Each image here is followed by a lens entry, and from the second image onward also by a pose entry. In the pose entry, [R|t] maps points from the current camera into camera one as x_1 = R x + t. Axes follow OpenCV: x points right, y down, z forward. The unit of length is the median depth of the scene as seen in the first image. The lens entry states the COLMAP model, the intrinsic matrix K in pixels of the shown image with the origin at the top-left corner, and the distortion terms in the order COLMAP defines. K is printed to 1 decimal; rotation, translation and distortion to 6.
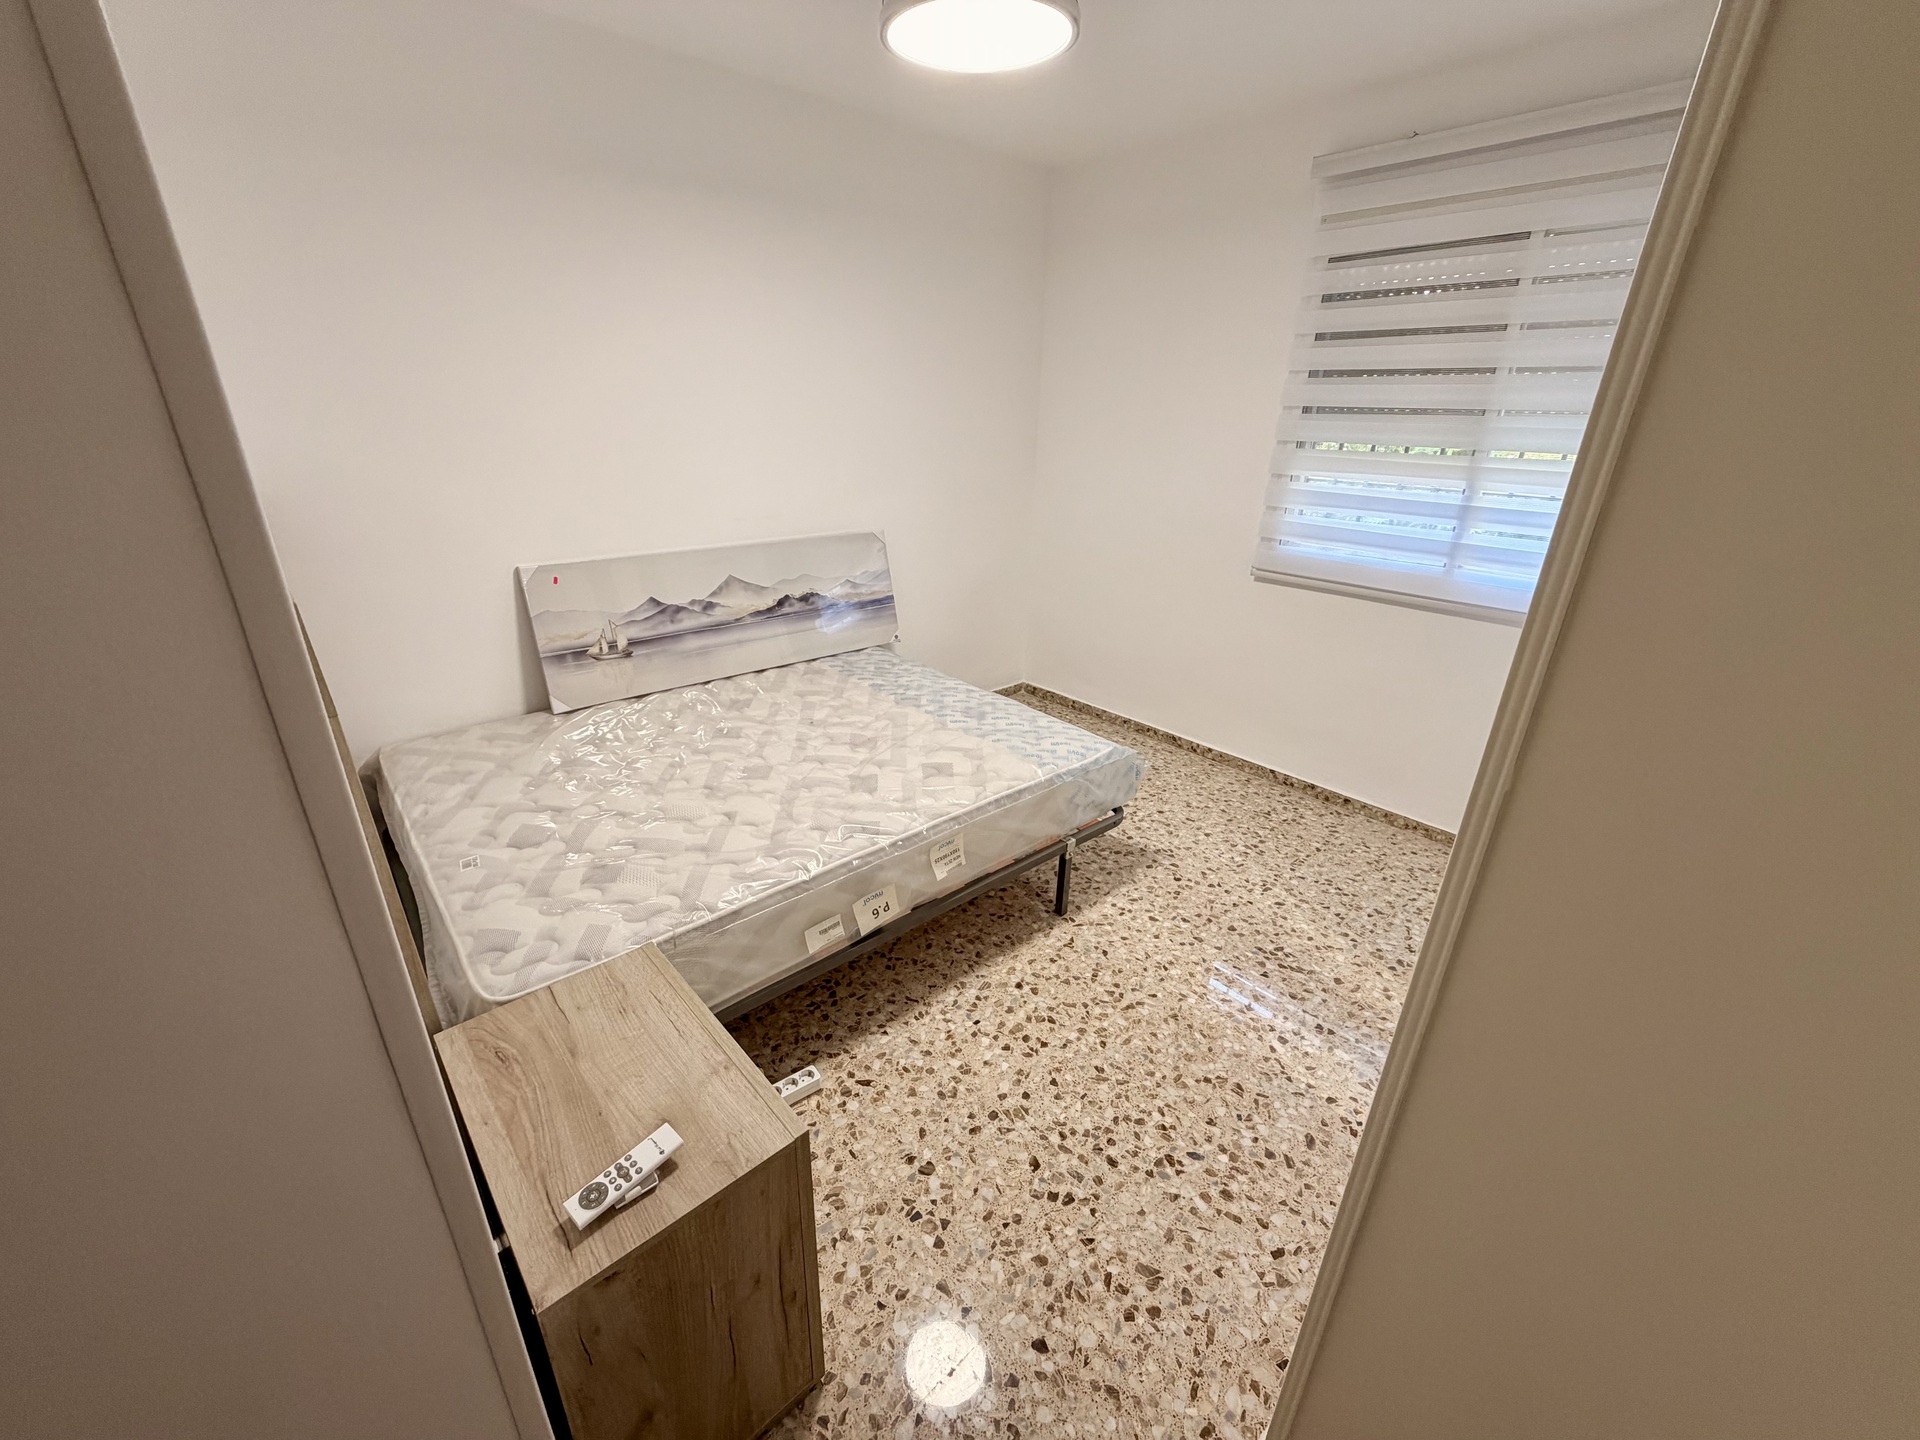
lens RADIAL K [[765.8, 0, 952.4], [0, 765.8, 724.6], [0, 0, 1]] dist [-0.001705, -0.000662]
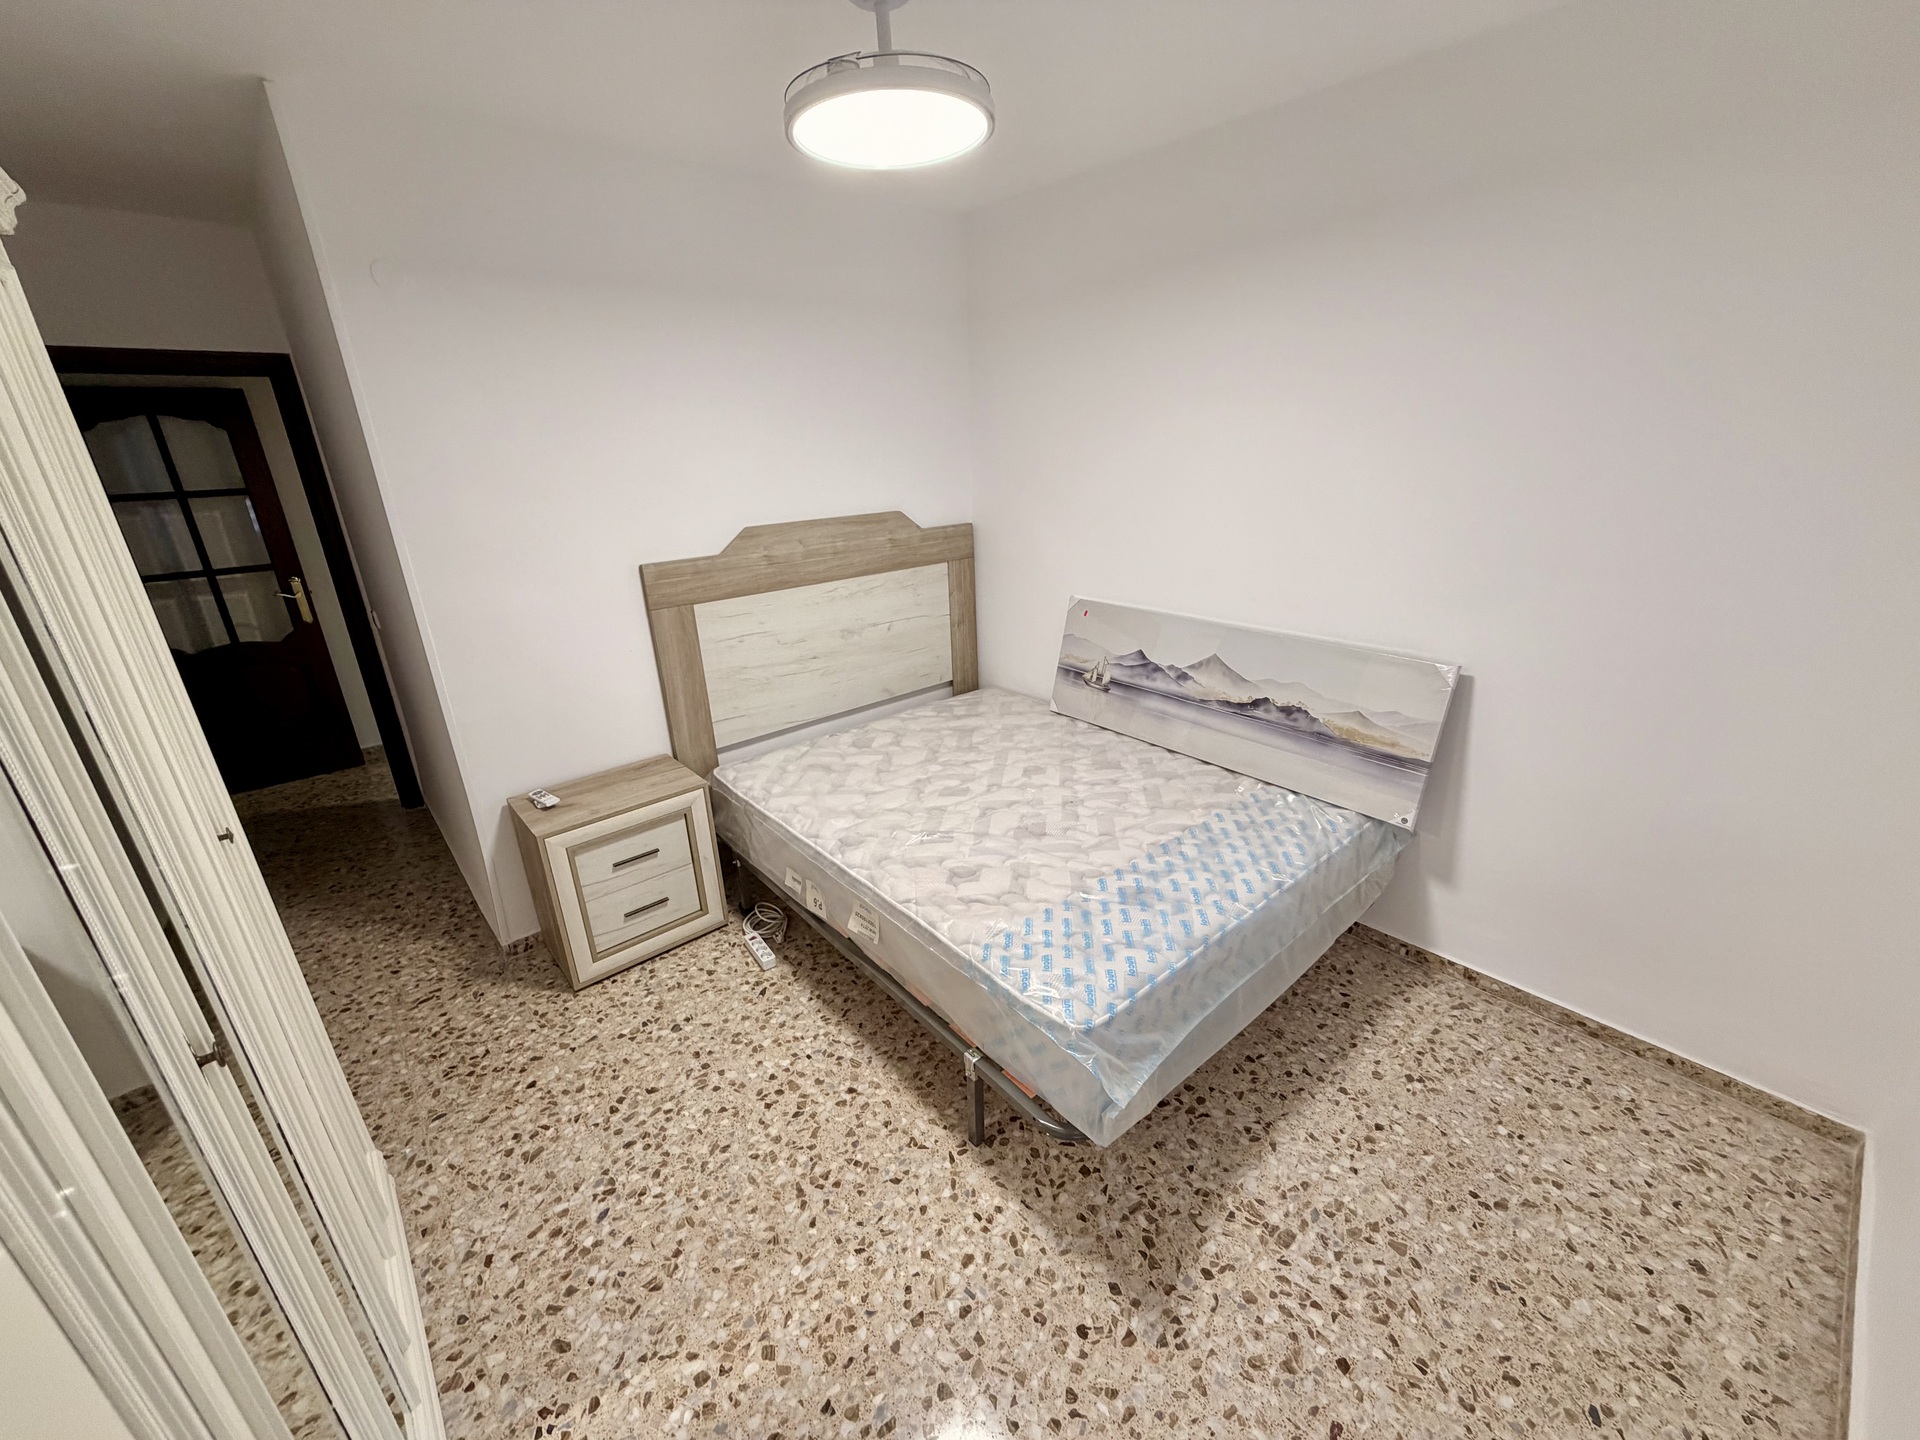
lens RADIAL K [[765.8, 0, 958.0], [0, 765.8, 723.9], [0, 0, 1]] dist [-0.001705, -0.000662]
pose [[-0.016078, 0.335798, -0.941797, 0.906394], [-0.357815, 0.877607, 0.319020, -0.450551], [0.933654, 0.342118, 0.106043, 0.944833]]
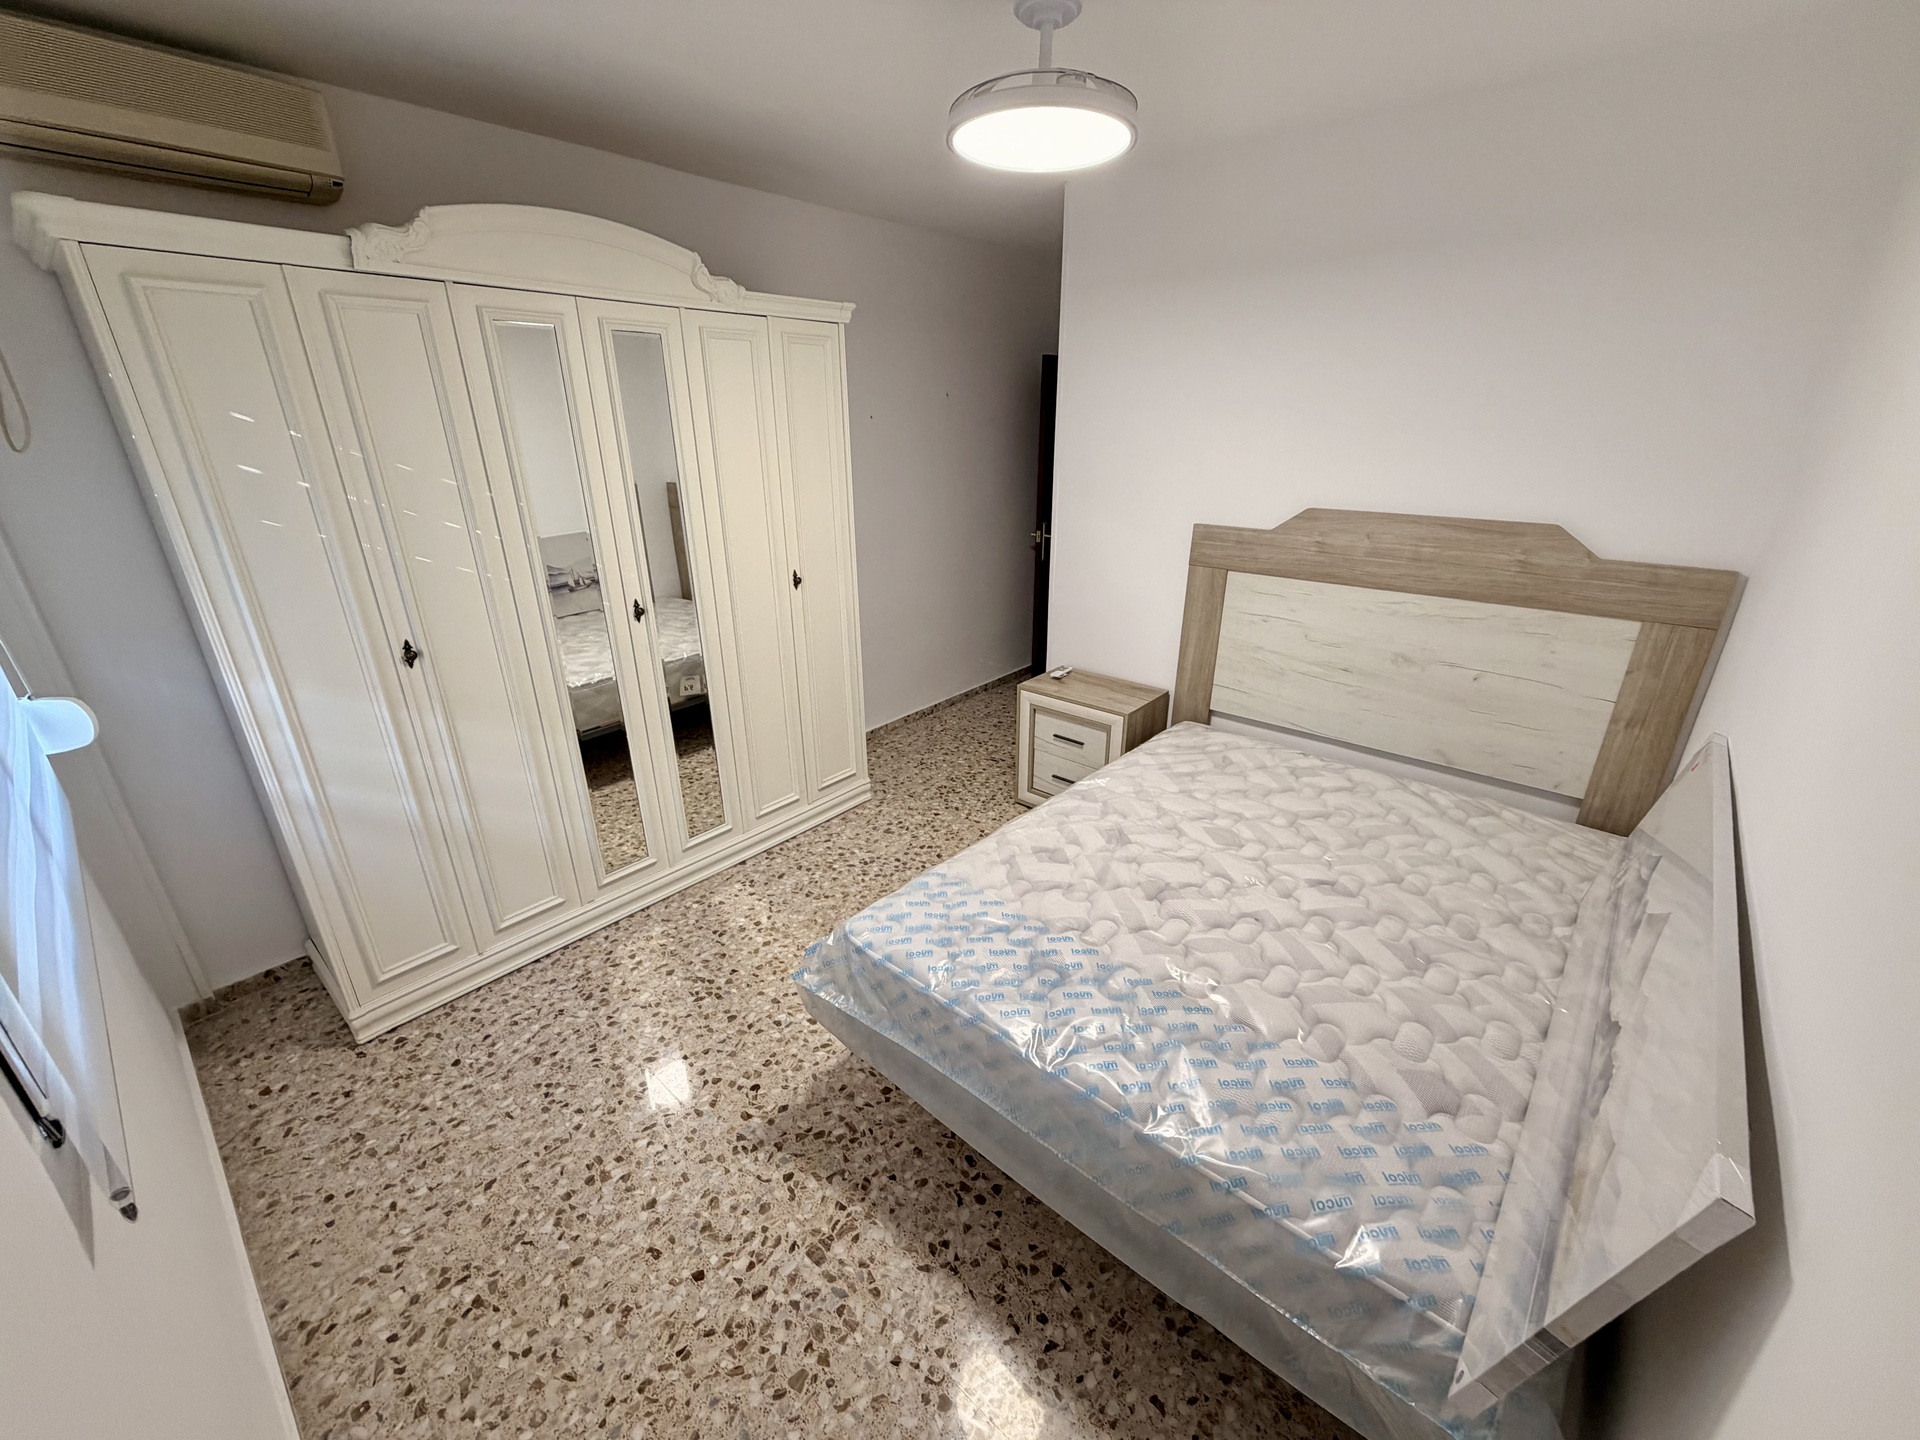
lens RADIAL K [[765.8, 0, 949.4], [0, 765.8, 723.3], [0, 0, 1]] dist [-0.001705, -0.000662]
pose [[-0.993521, 0.030071, -0.109596, 0.234171], [-0.055686, 0.711844, 0.700126, -0.812489], [0.099069, 0.701693, -0.705558, 1.752988]]
